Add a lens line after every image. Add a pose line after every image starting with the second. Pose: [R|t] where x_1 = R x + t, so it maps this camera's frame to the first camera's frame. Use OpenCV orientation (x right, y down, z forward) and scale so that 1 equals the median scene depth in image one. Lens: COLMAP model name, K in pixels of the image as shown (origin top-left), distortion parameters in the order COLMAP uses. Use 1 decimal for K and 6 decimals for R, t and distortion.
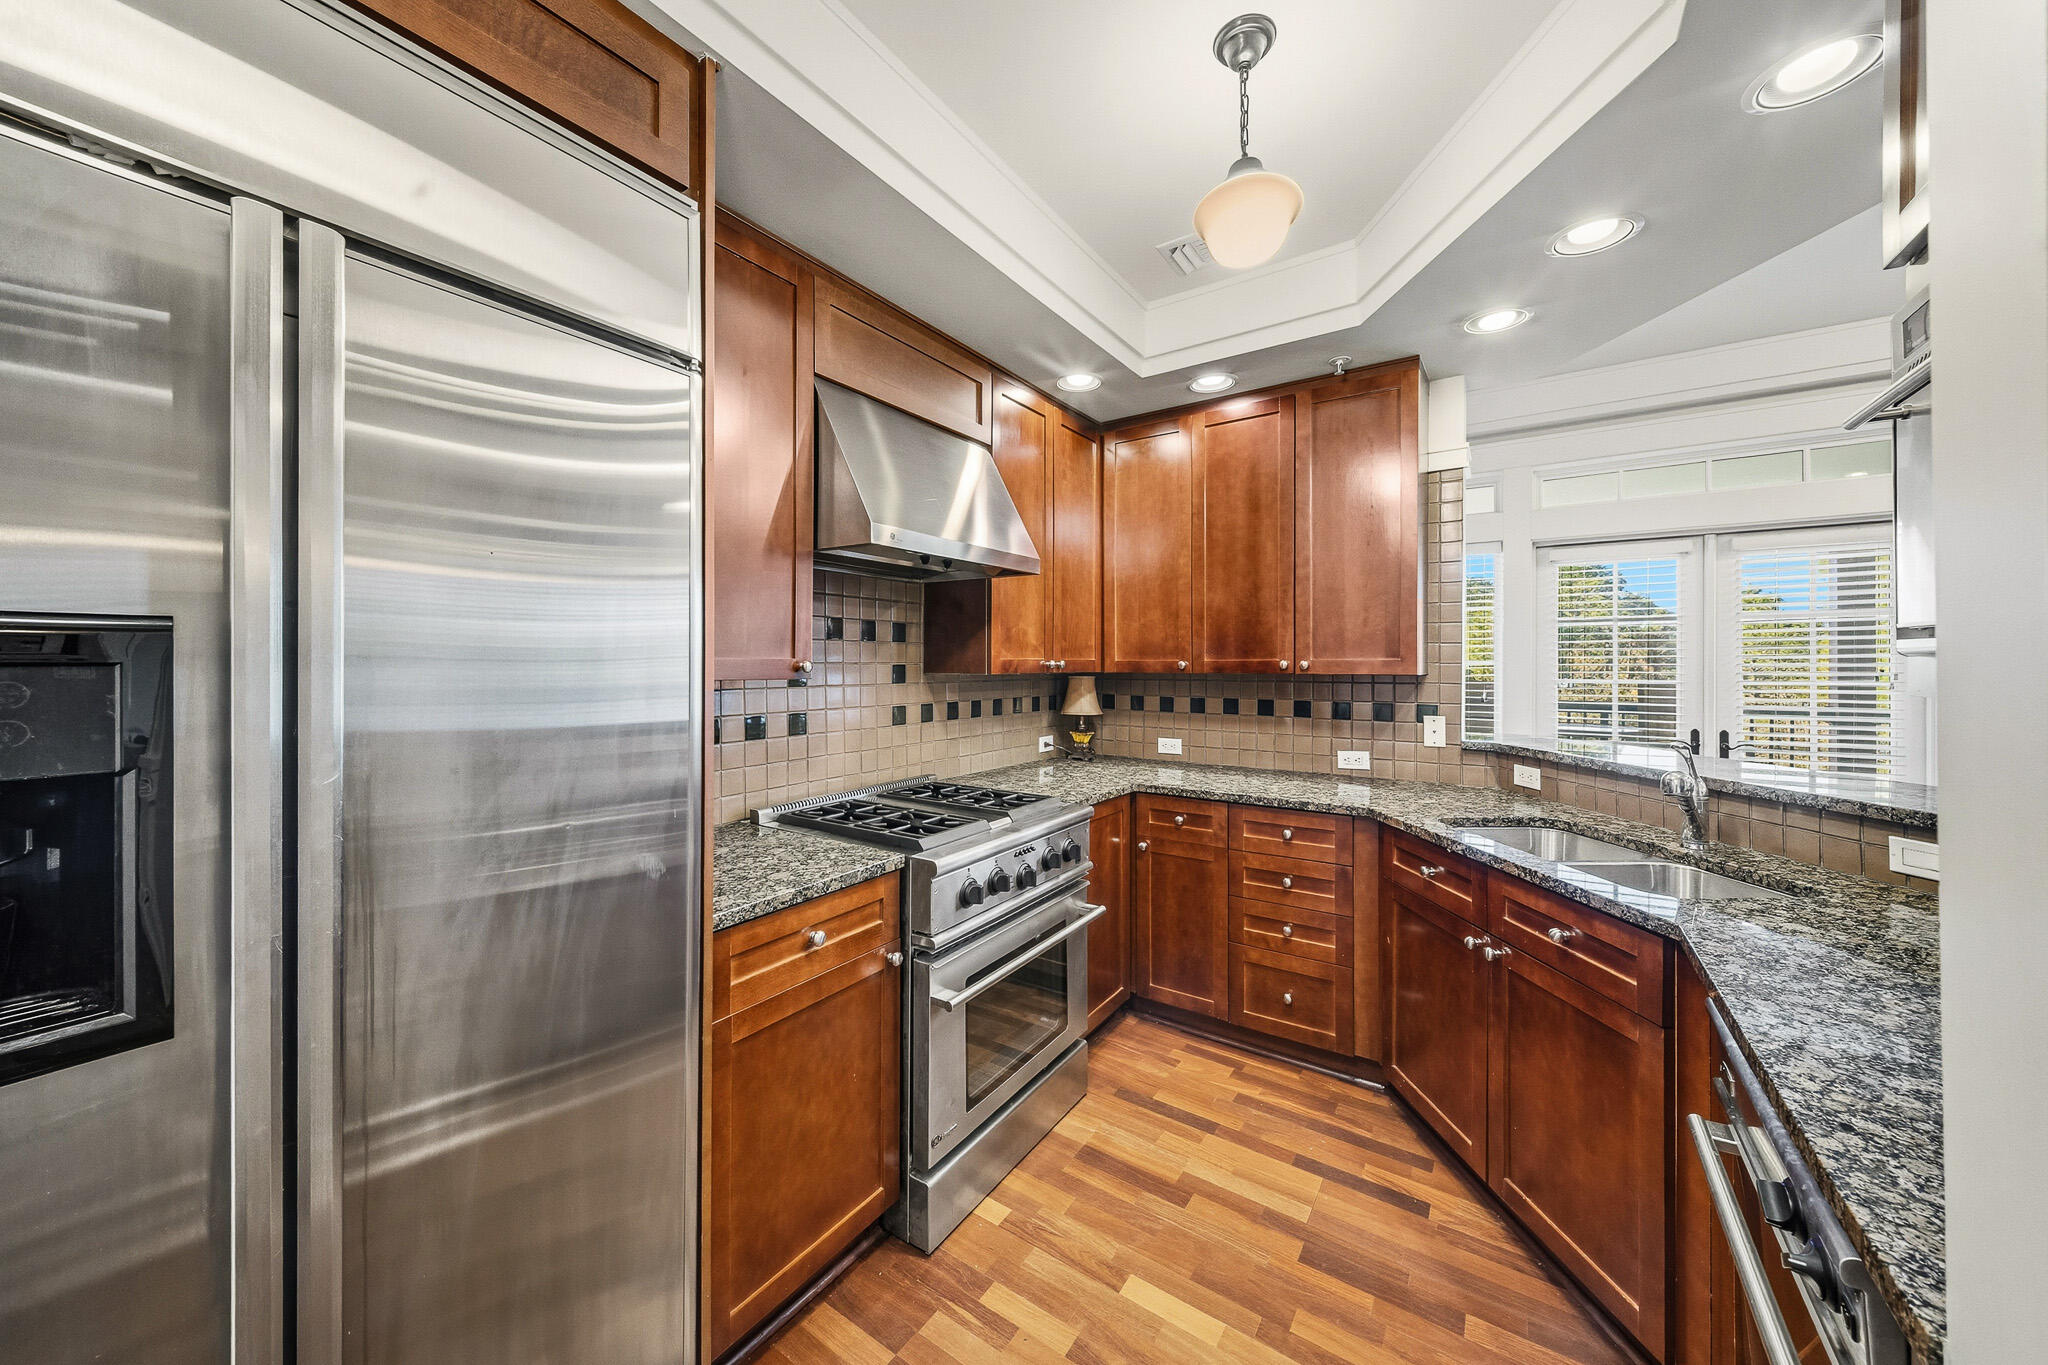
lens RADIAL K [[722.0, 0, 1020.6], [0, 722.0, 669.9], [0, 0, 1]] dist [-0.003445, -0.000172]
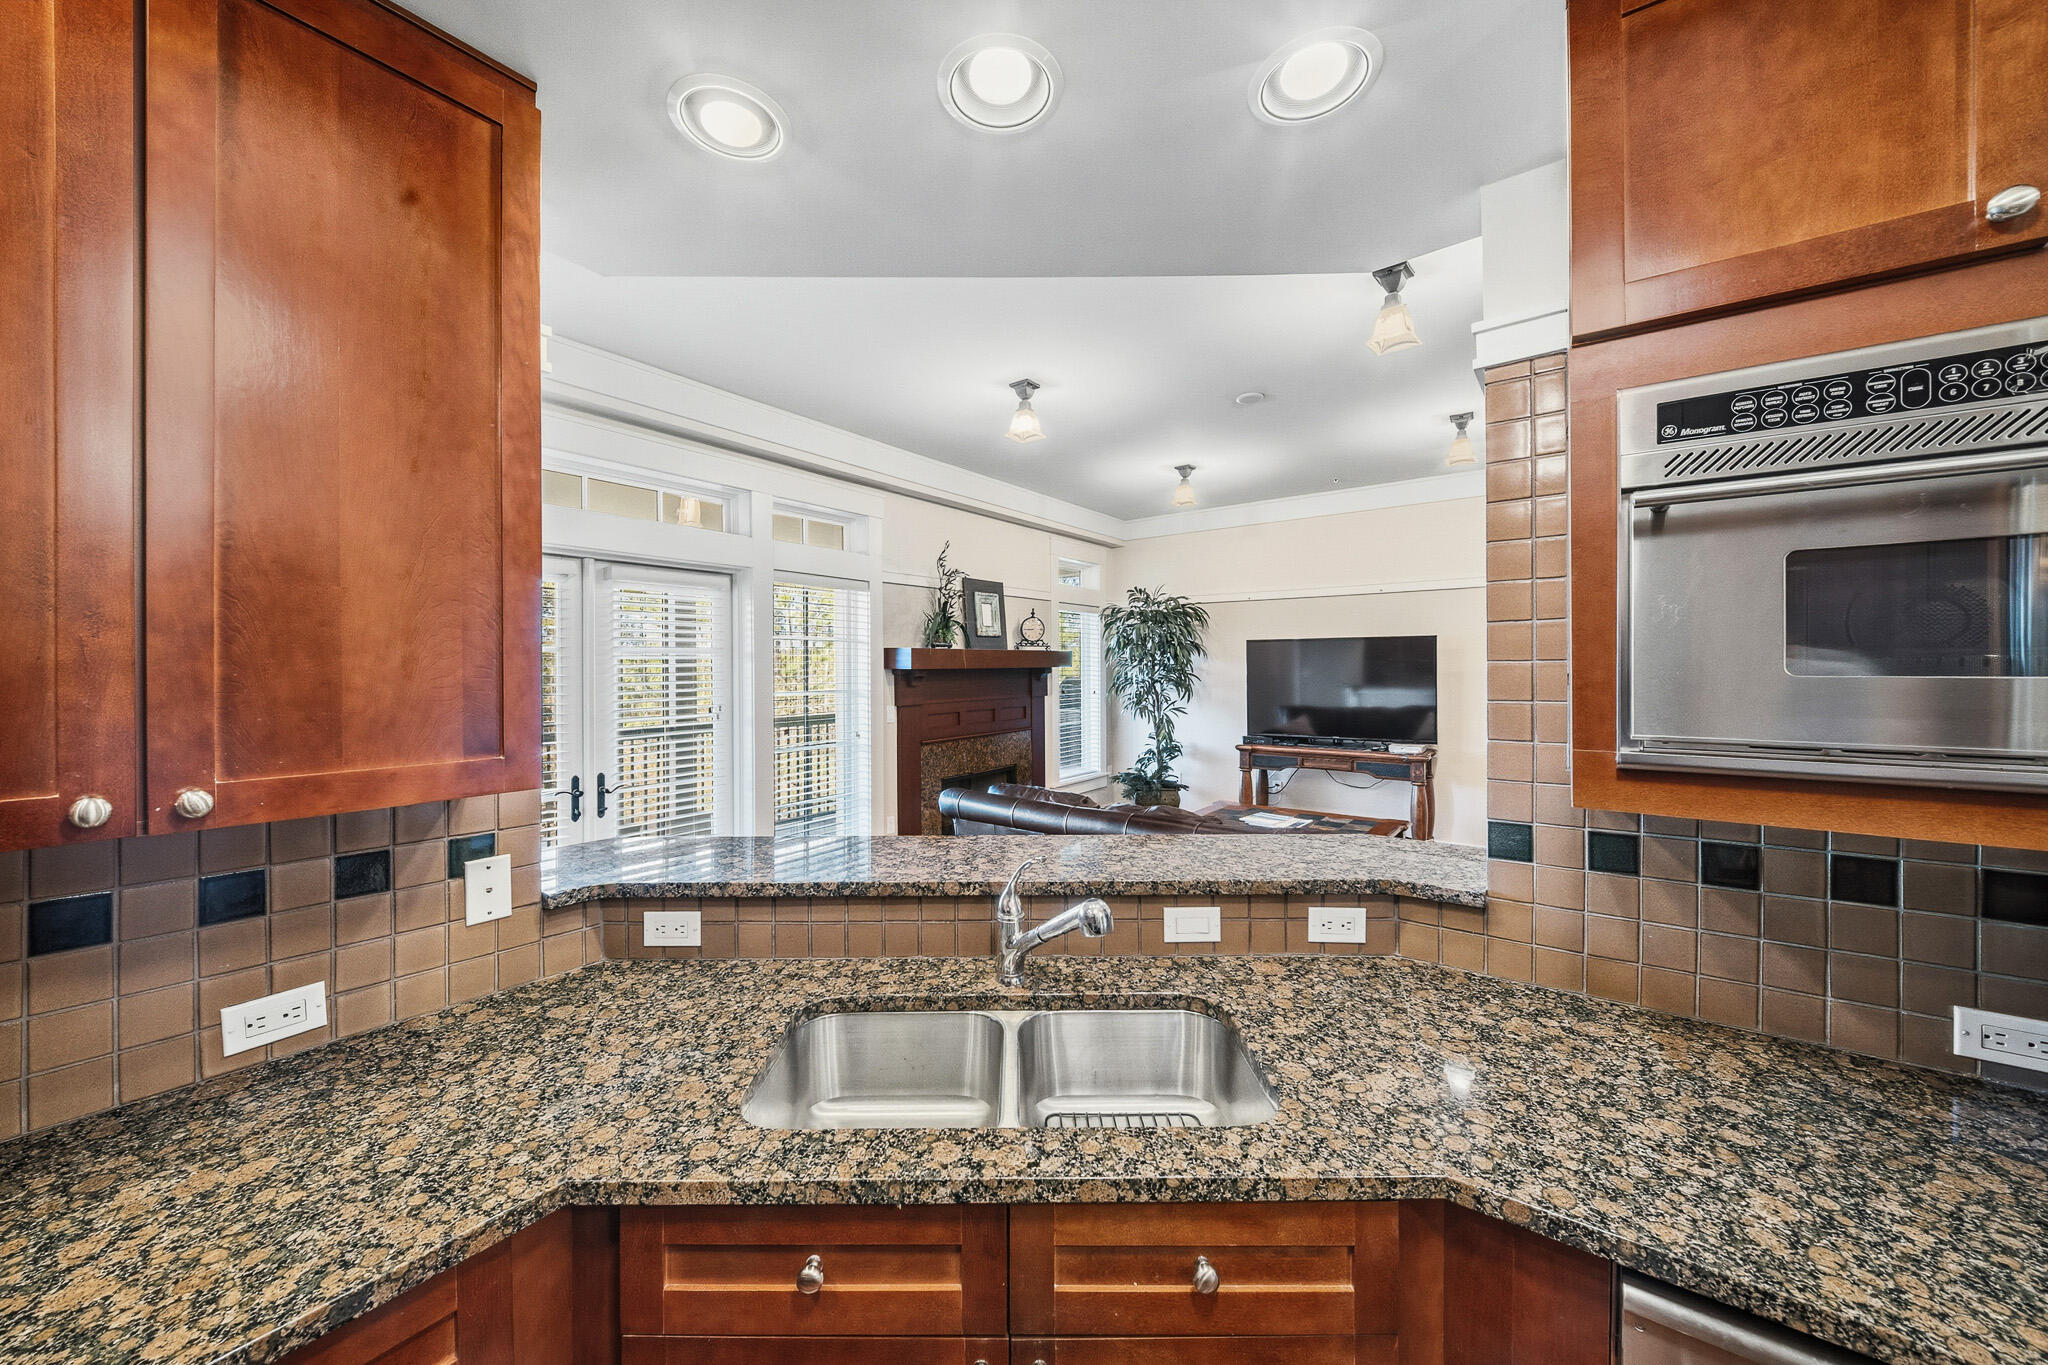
lens RADIAL K [[722.0, 0, 1023.4], [0, 722.0, 690.3], [0, 0, 1]] dist [-0.003445, -0.000172]
pose [[0.024812, -0.021286, 0.999465, 0.101856], [0.003287, 0.999770, 0.021211, -0.059774], [-0.999687, 0.002759, 0.024876, 0.643488]]
